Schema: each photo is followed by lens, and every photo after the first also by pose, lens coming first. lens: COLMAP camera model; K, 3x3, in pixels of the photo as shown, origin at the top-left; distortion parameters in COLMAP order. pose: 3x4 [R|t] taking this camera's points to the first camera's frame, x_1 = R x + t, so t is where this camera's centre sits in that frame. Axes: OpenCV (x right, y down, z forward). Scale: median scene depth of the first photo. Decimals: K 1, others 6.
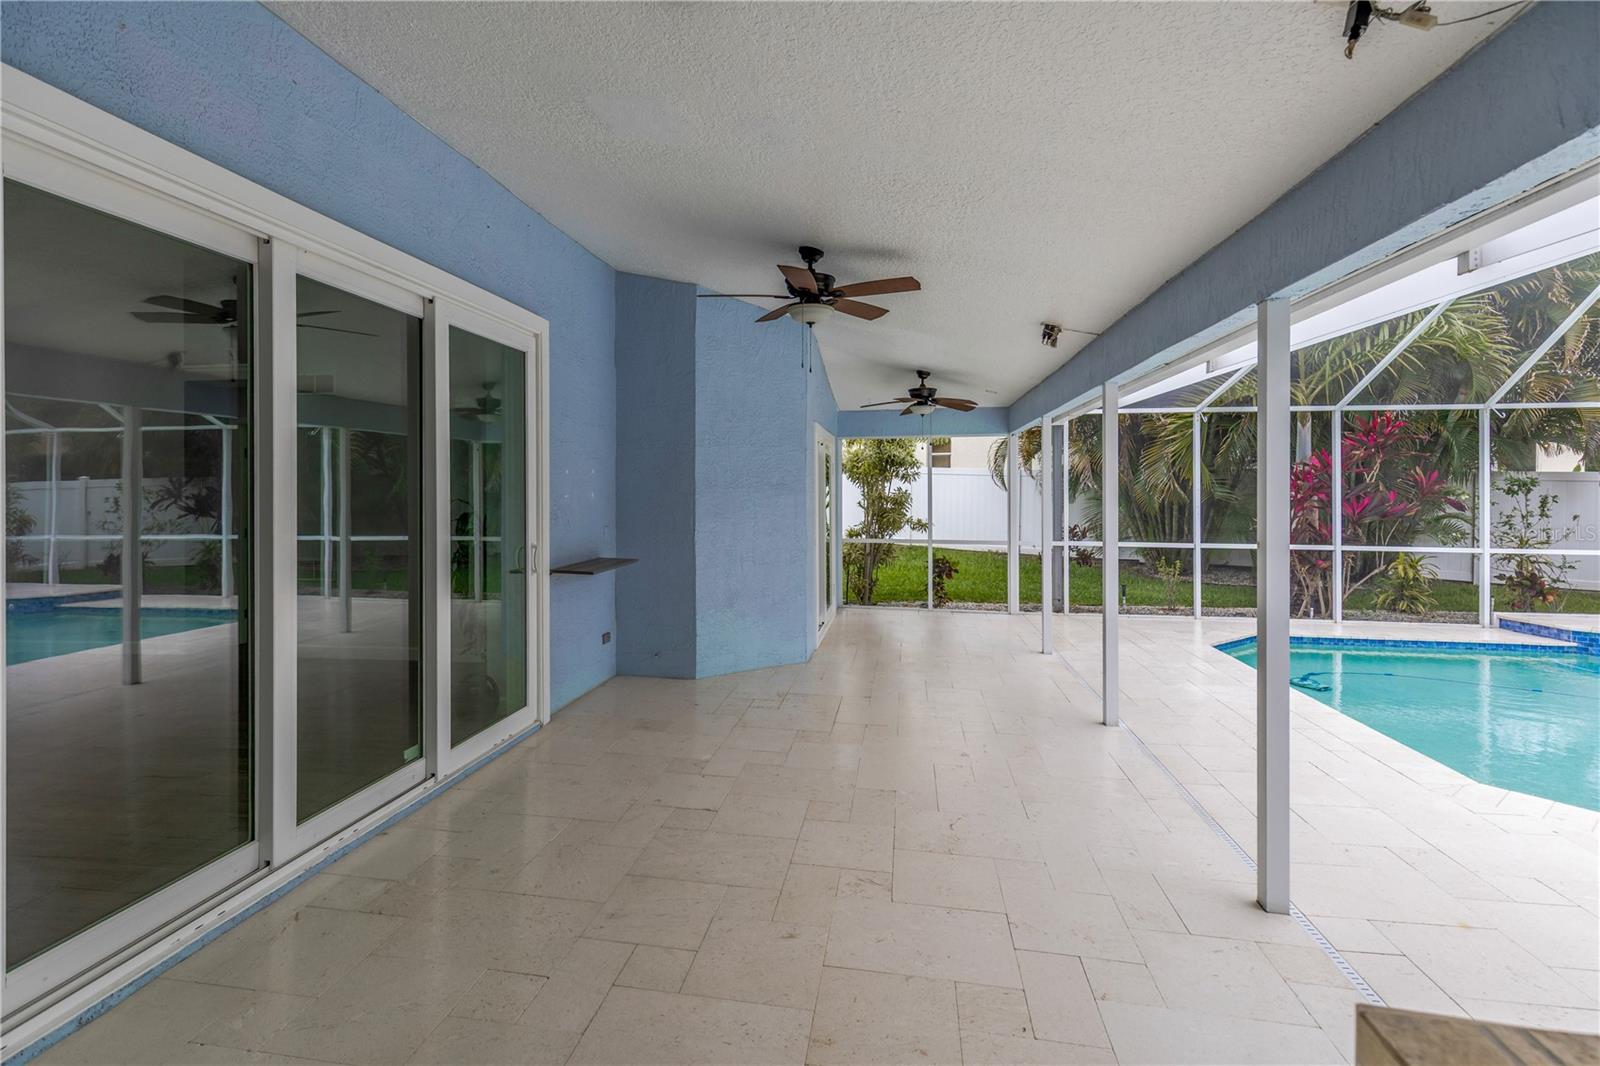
lens RADIAL K [[756.3, 0, 788.9], [0, 756.3, 489.4], [0, 0, 1]] dist [0.006369, 0.000131]
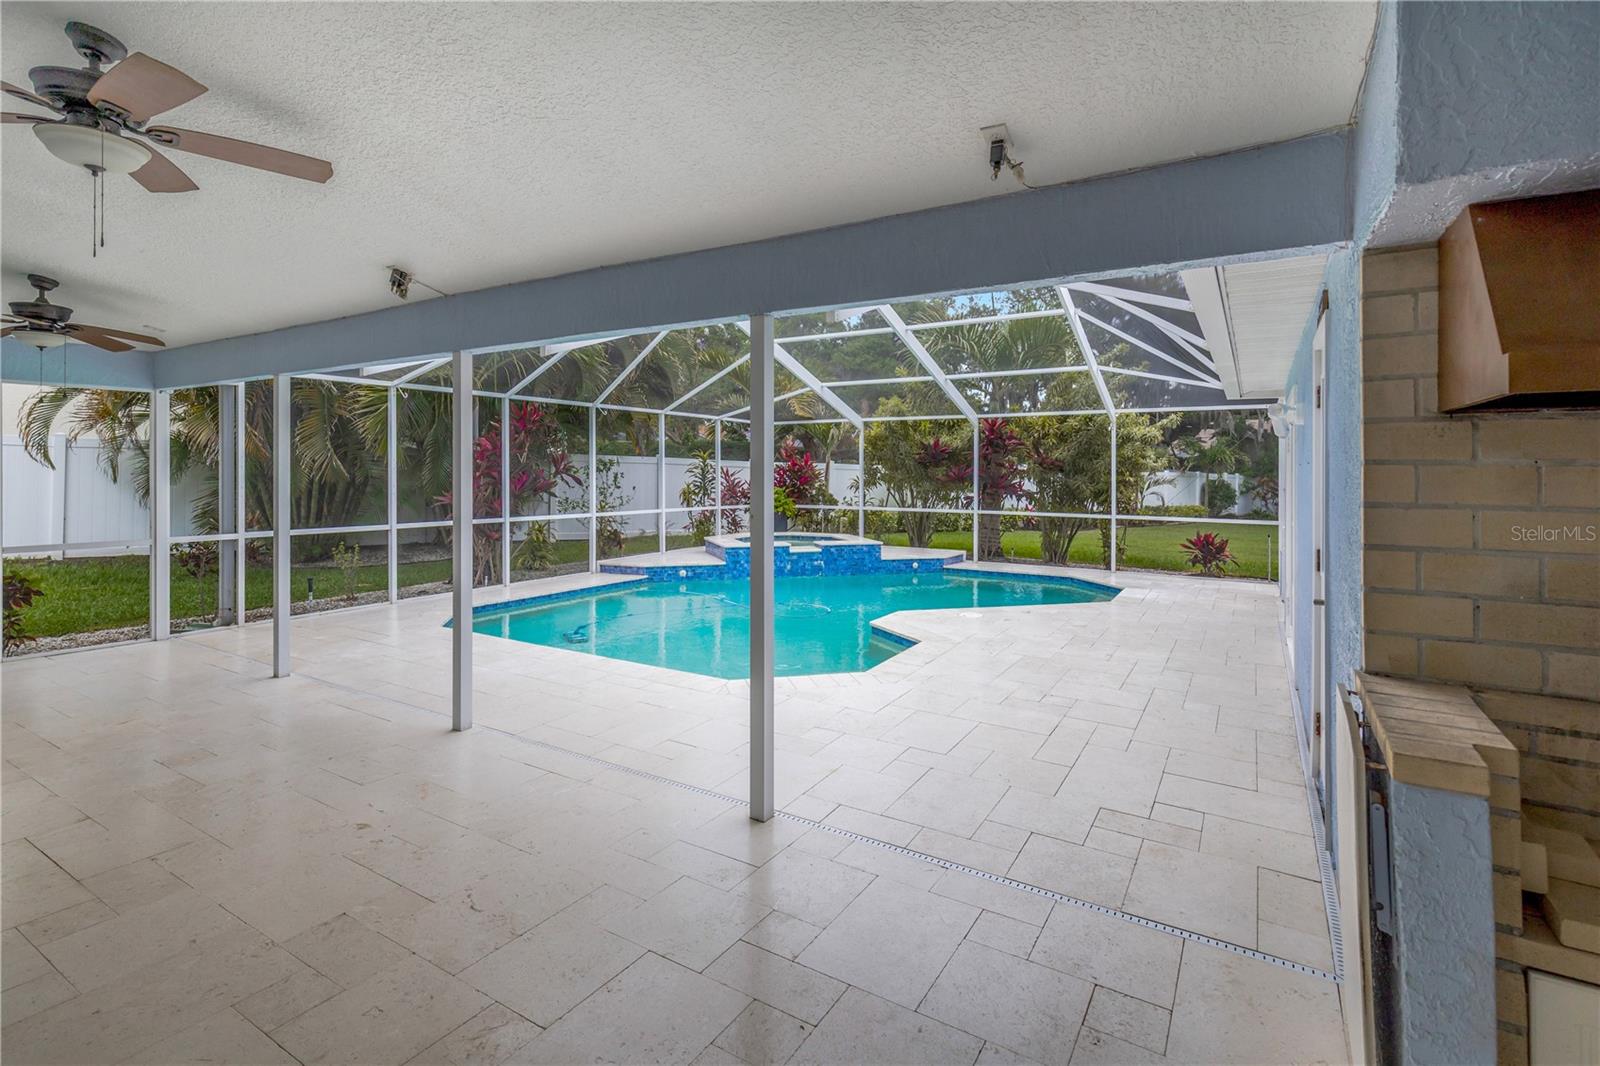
lens RADIAL K [[756.3, 0, 801.4], [0, 756.3, 464.6], [0, 0, 1]] dist [0.006369, 0.000131]
pose [[0.369219, 0.006798, 0.929318, -0.164119], [-0.005275, 0.999972, -0.005219, -0.001619], [-0.929328, -0.002976, 0.369244, 0.175396]]
